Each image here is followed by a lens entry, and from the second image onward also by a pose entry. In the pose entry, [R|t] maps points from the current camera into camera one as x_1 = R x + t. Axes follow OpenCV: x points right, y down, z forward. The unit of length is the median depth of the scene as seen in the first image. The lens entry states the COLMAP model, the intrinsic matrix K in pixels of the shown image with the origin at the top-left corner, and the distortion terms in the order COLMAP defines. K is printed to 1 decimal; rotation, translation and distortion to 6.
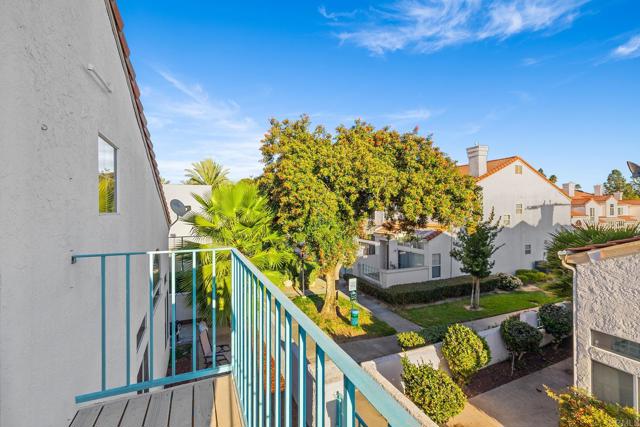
lens RADIAL K [[271.4, 0, 320.0], [0, 271.4, 213.5], [0, 0, 1]] dist [0.000773, 0.000263]
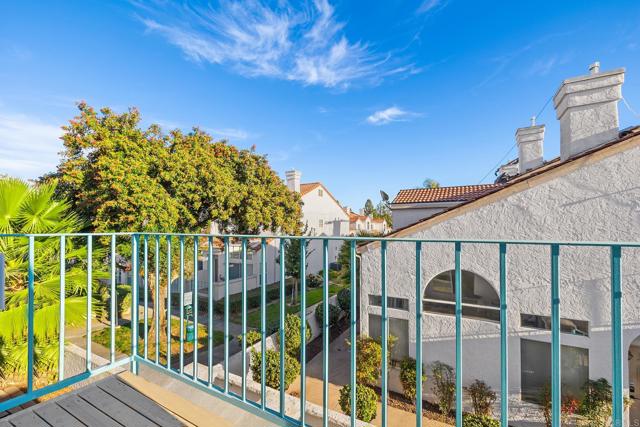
lens RADIAL K [[268.0, 0, 317.7], [0, 268.0, 230.8], [0, 0, 1]] dist [0.000201, -0.000022]
pose [[0.803914, -0.011307, 0.594638, -0.097456], [0.010918, 0.999931, 0.004254, 0.032385], [-0.594645, 0.003072, 0.803982, -0.043541]]
